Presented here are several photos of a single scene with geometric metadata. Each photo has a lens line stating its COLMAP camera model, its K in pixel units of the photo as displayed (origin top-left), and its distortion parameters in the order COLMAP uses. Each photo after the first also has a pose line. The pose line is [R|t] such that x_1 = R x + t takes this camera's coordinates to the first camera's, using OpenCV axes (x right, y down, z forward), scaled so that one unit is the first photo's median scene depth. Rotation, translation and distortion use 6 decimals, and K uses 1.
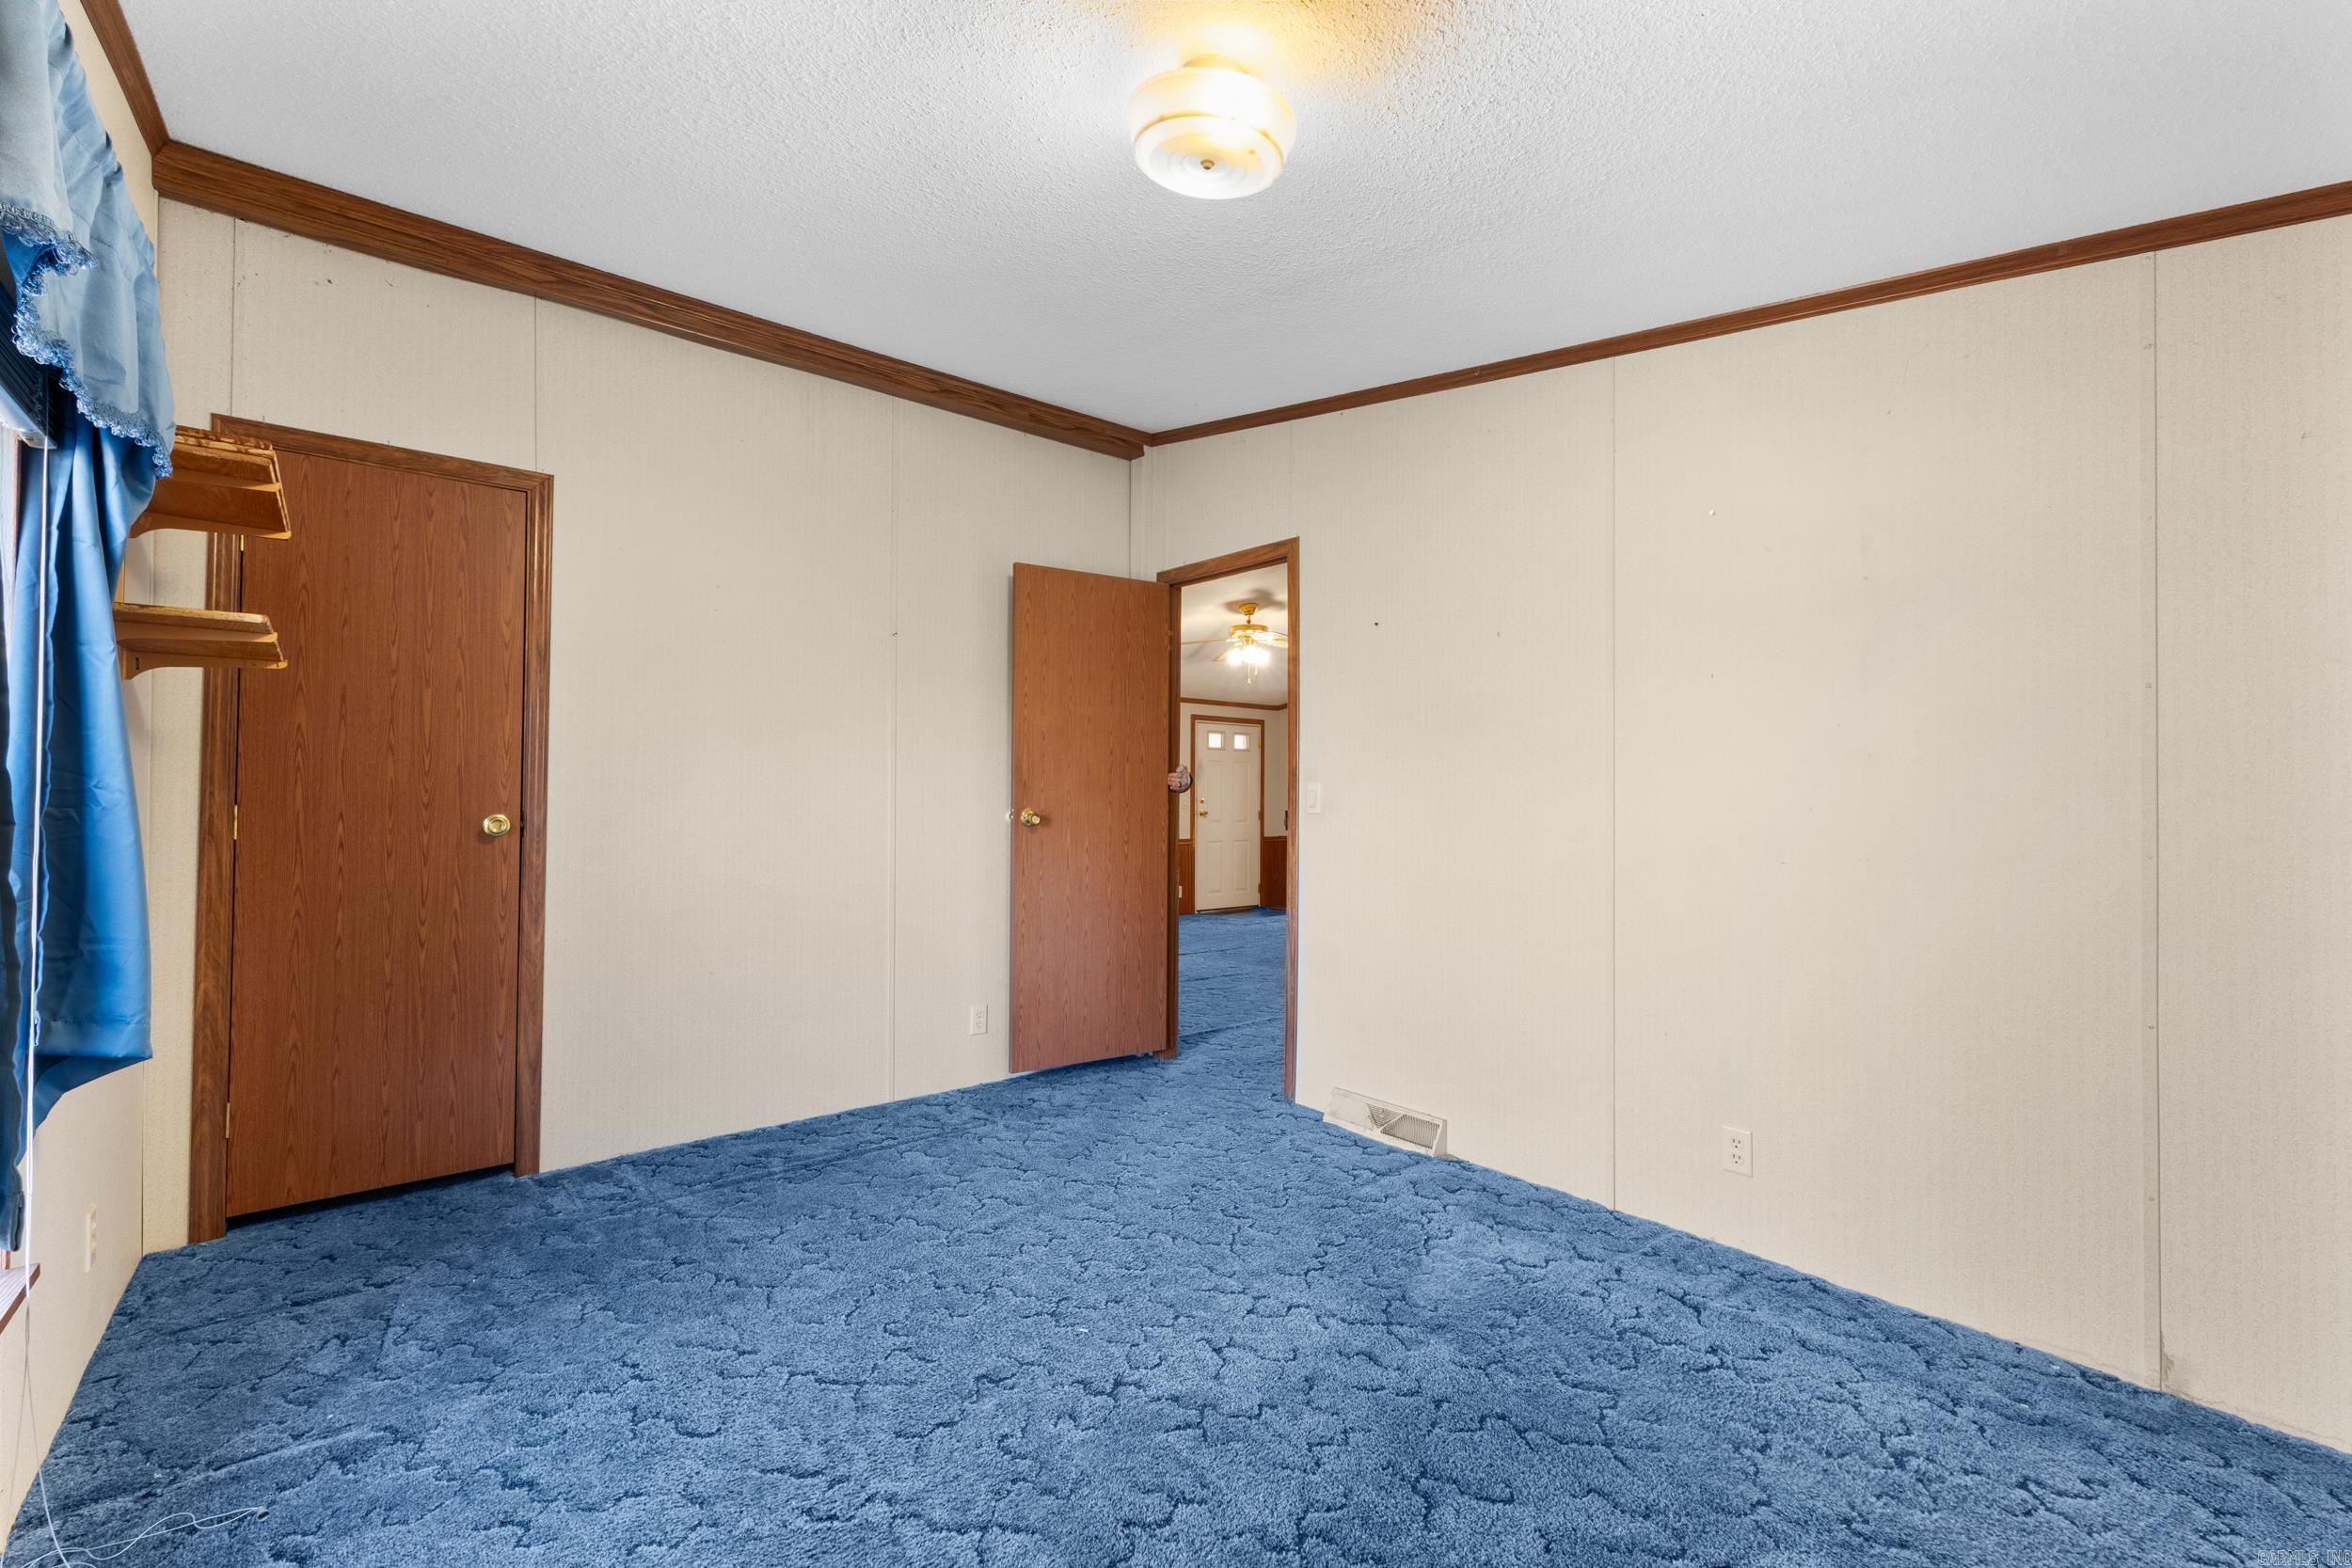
lens RADIAL K [[1007.7, 0, 1169.6], [0, 1007.7, 789.1], [0, 0, 1]] dist [0.003470, -0.000086]
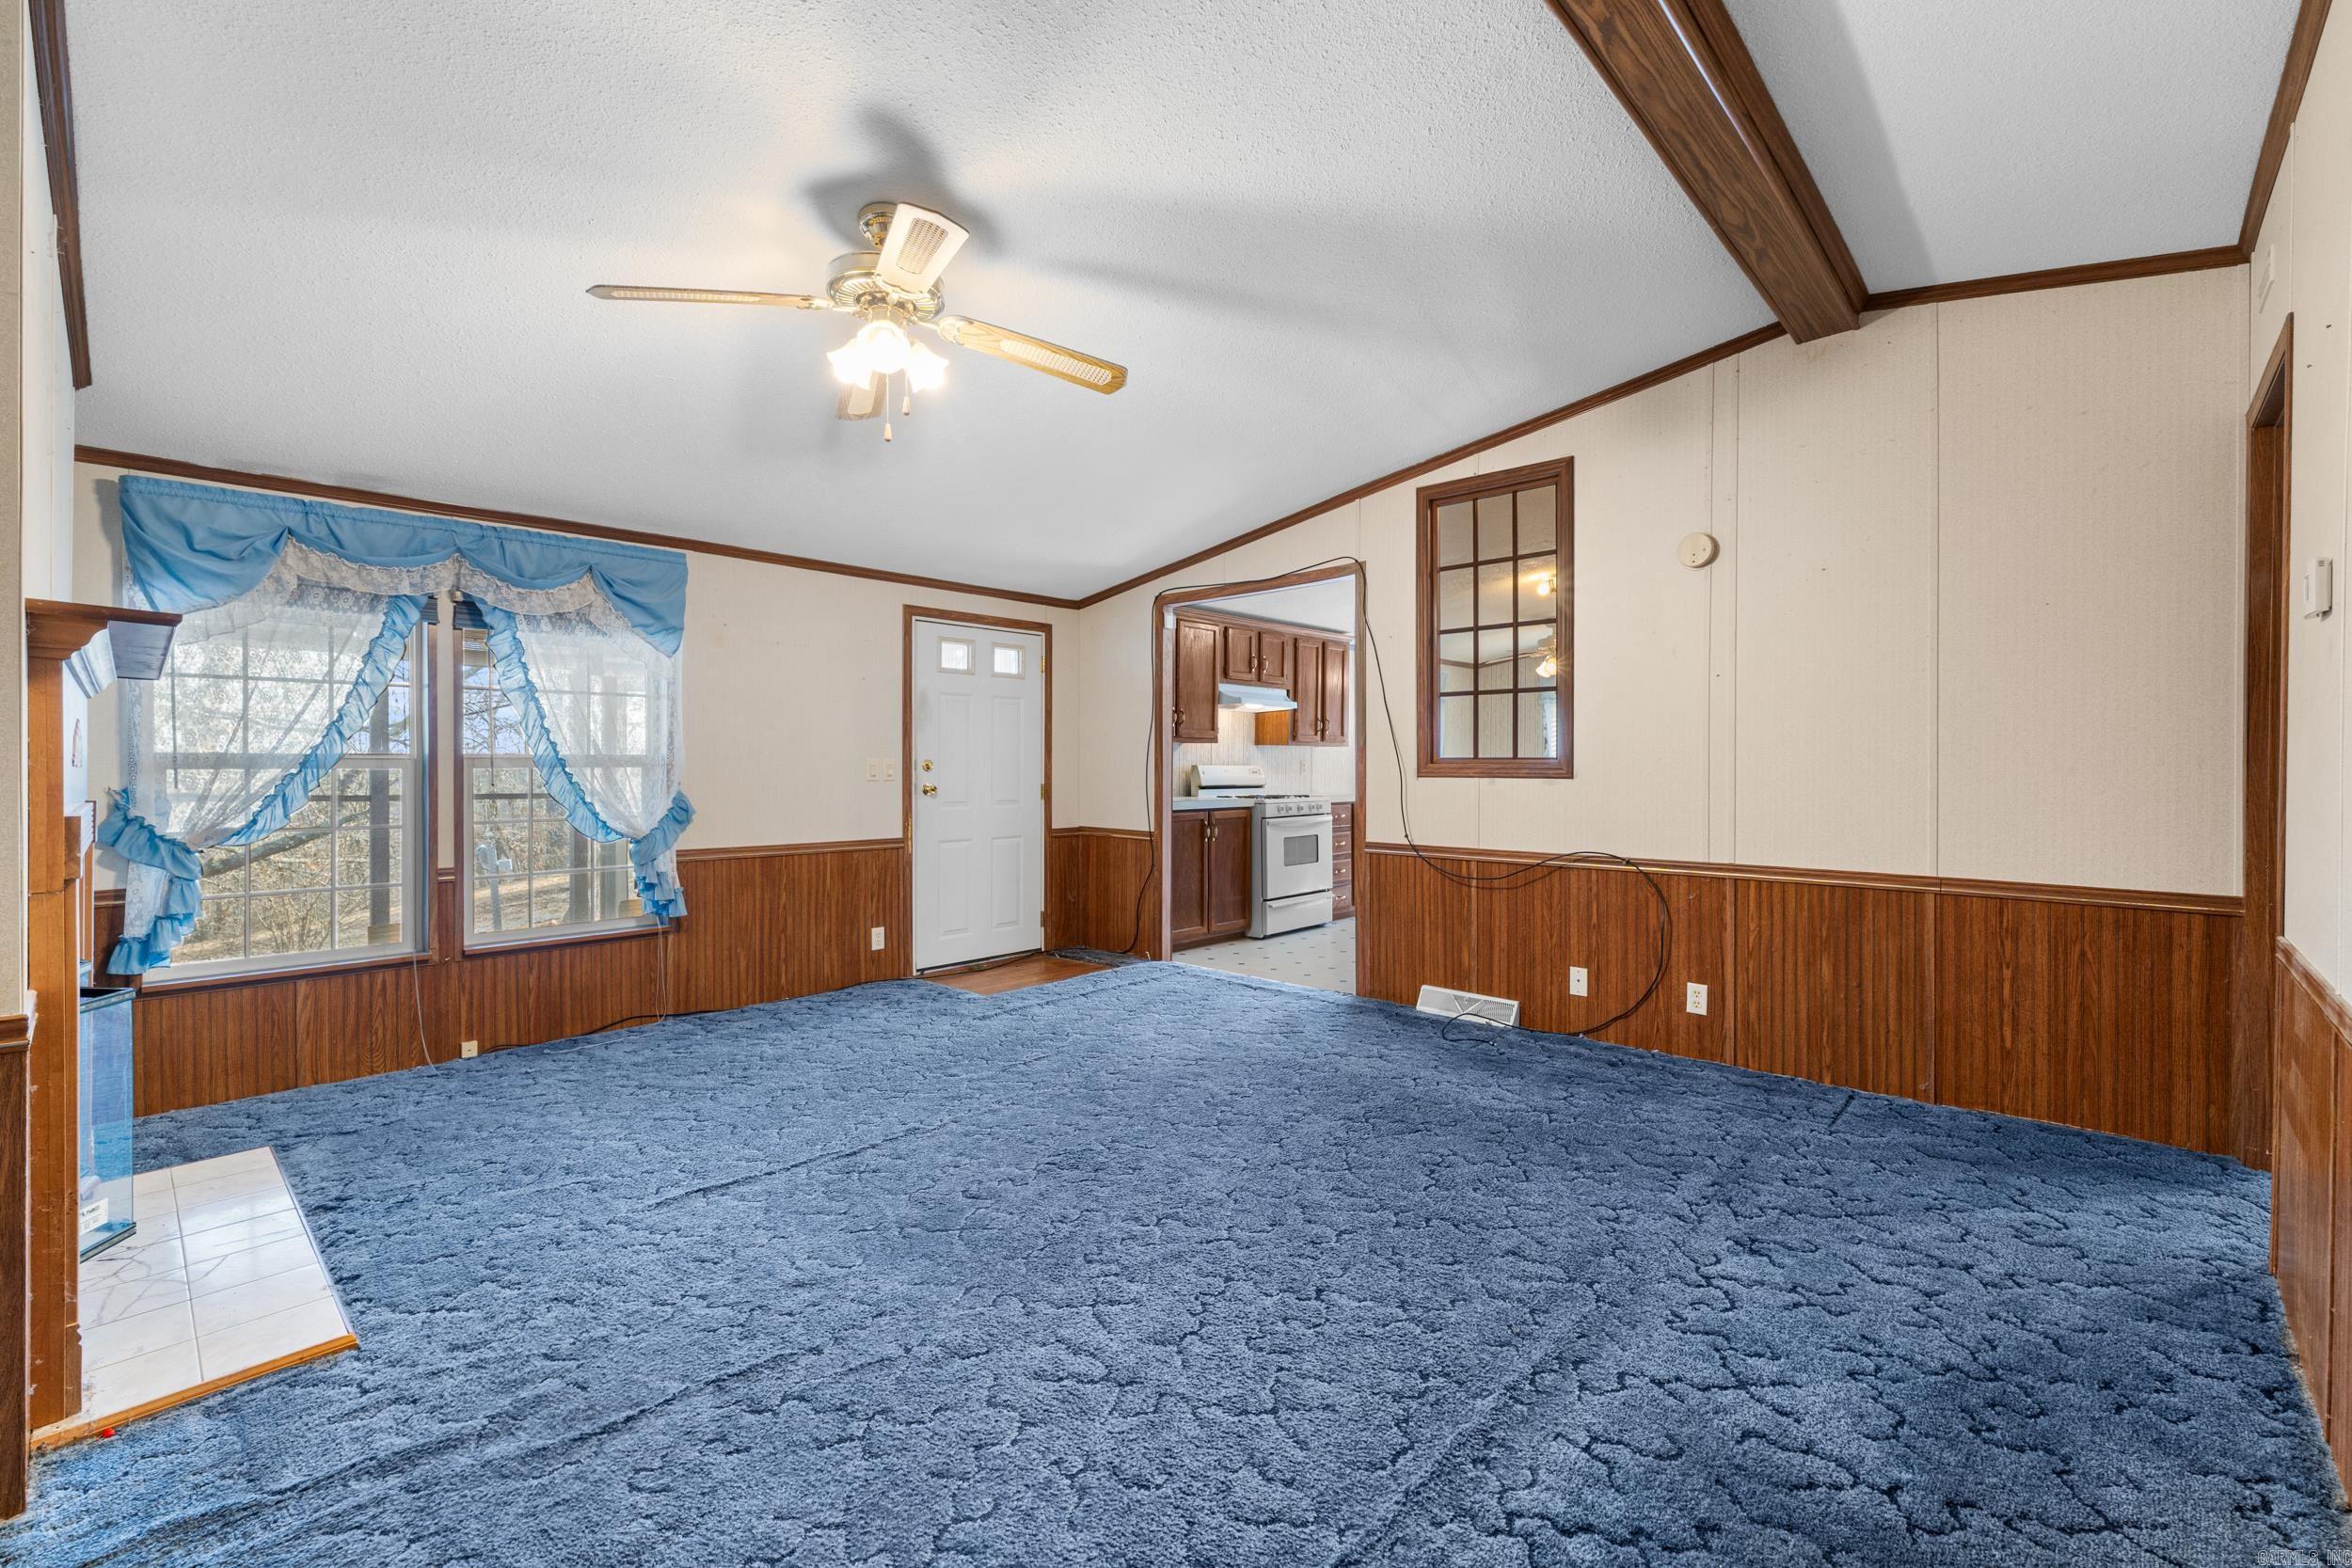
lens RADIAL K [[1007.7, 0, 1177.0], [0, 1007.7, 768.1], [0, 0, 1]] dist [0.003470, -0.000086]
pose [[0.994425, -0.001584, 0.105436, 0.106001], [0.000372, 0.999934, 0.011513, 0.006322], [-0.105447, -0.011410, 0.994359, 0.434692]]
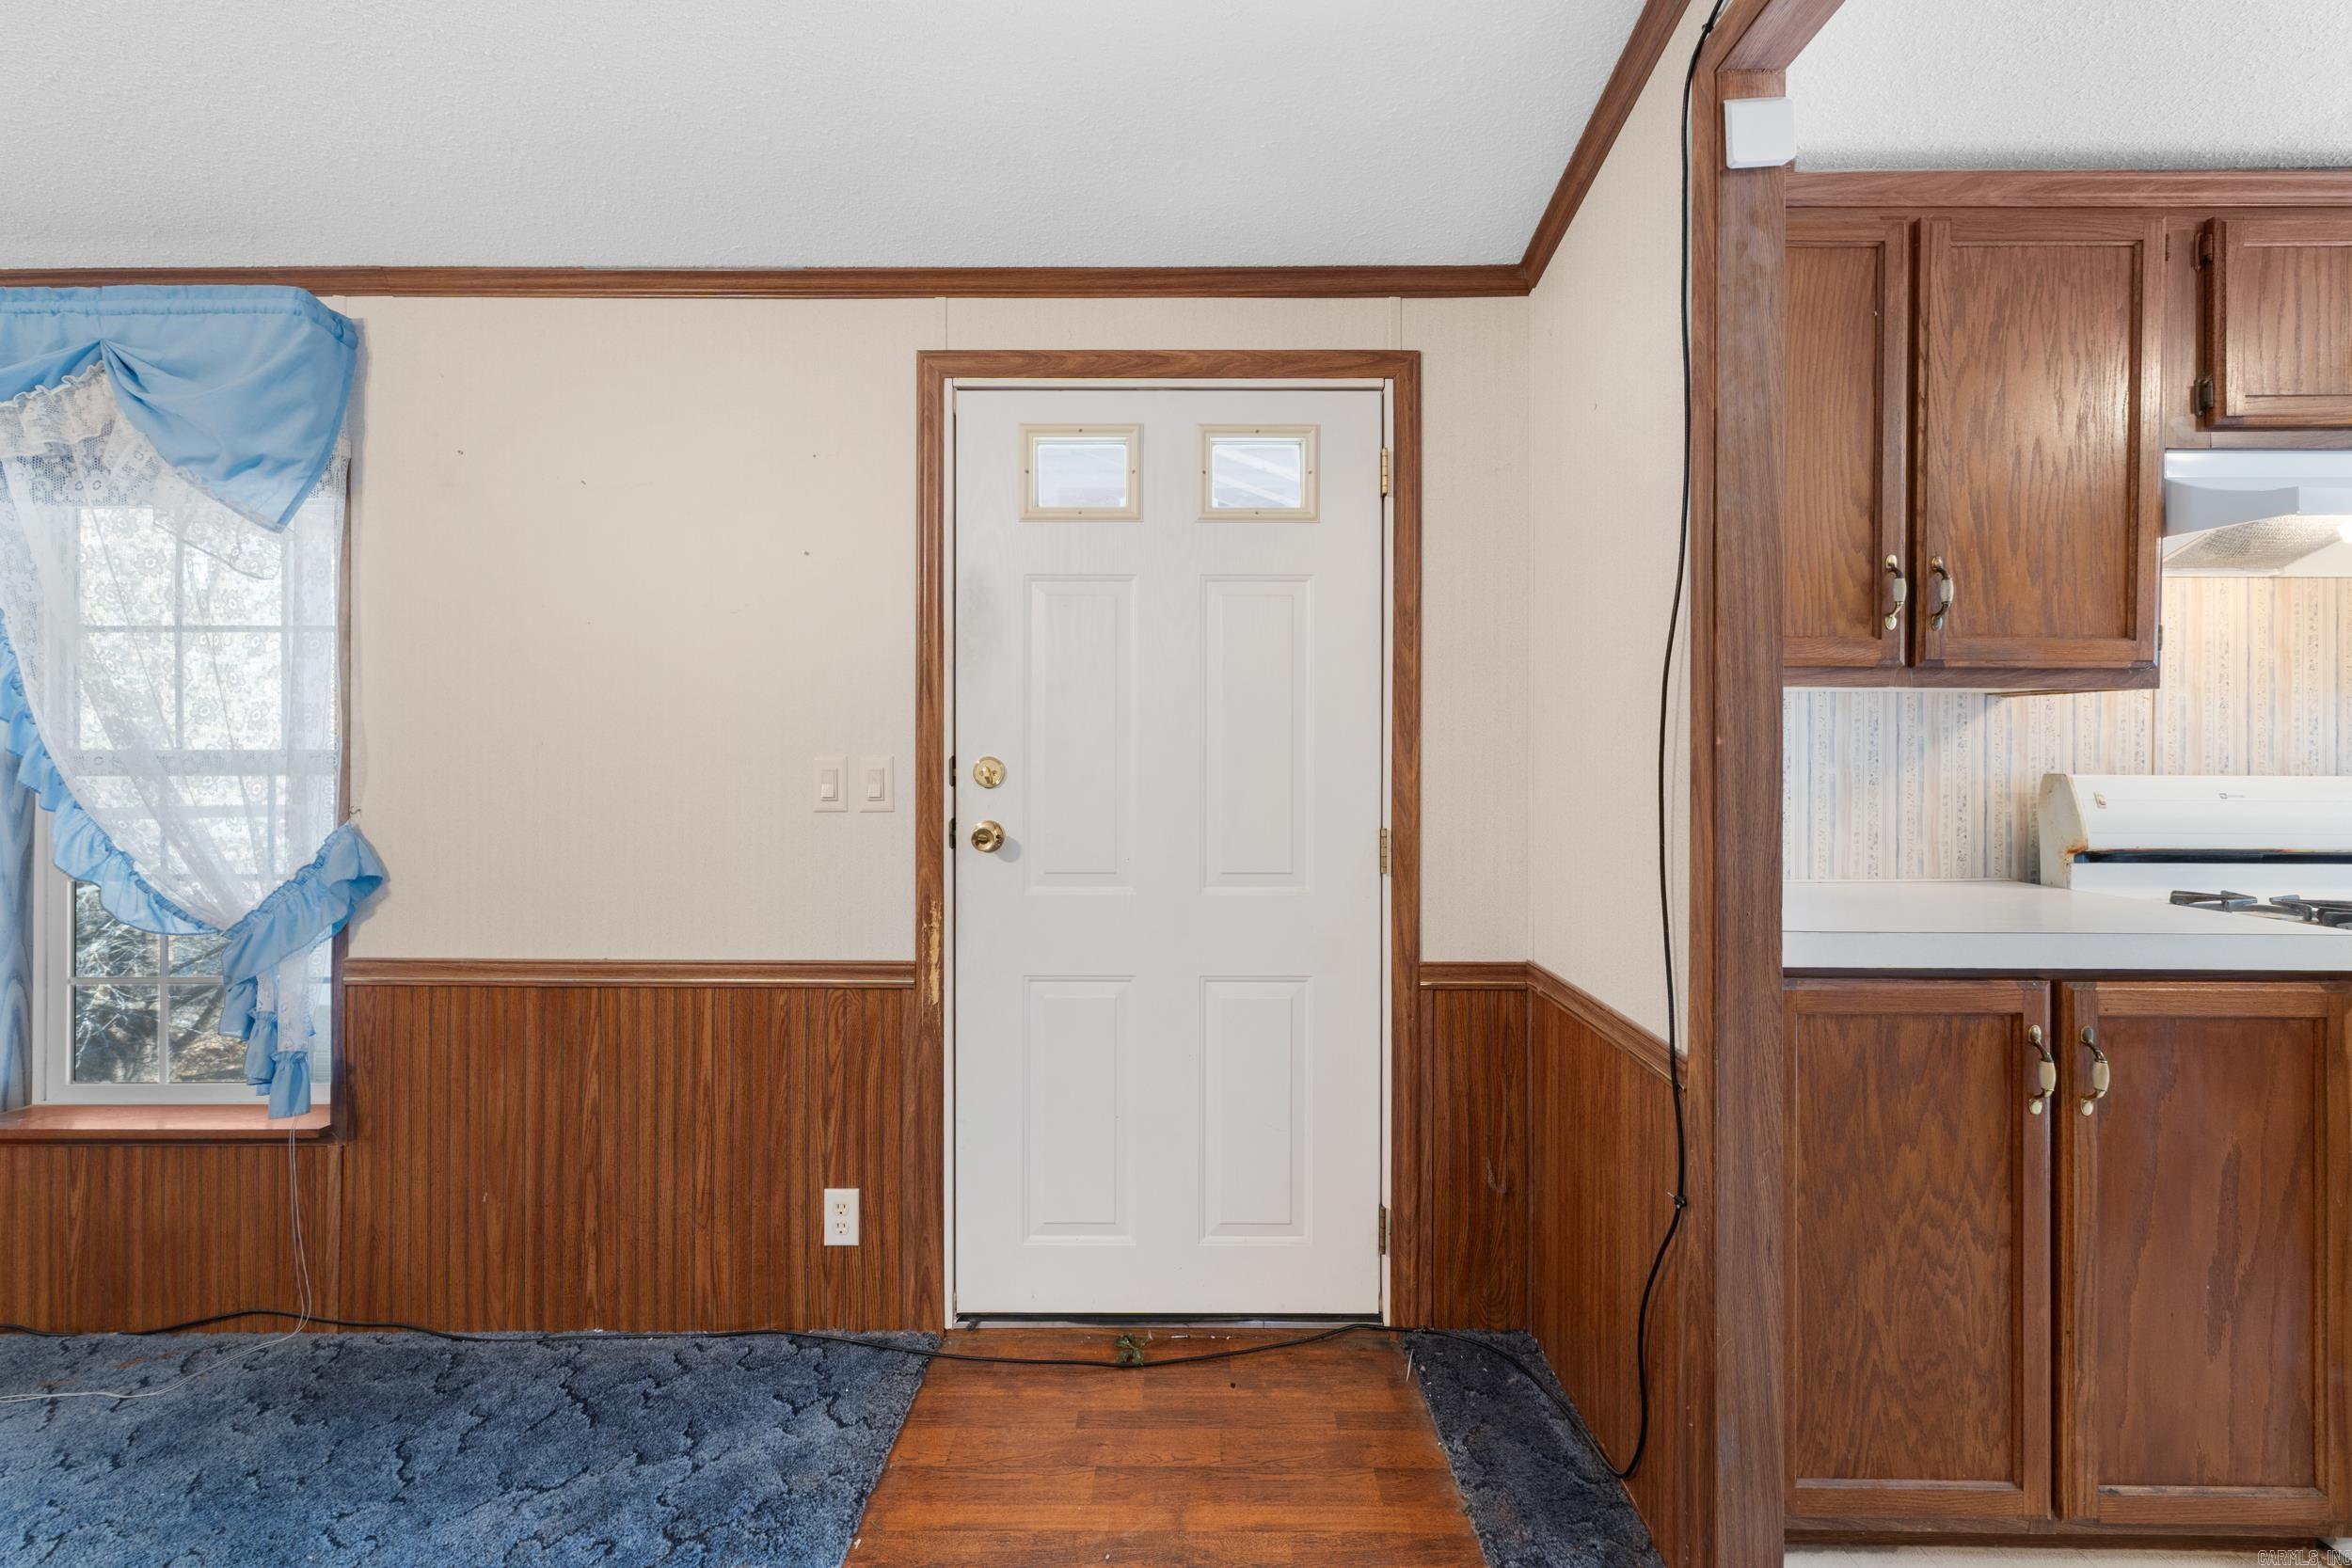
lens RADIAL K [[1007.7, 0, 1167.5], [0, 1007.7, 751.0], [0, 0, 1]] dist [0.003470, -0.000086]
pose [[0.750569, -0.003544, -0.660783, 0.188253], [0.006164, 0.999980, 0.001638, 0.006721], [0.660764, -0.005303, 0.750575, 0.847651]]
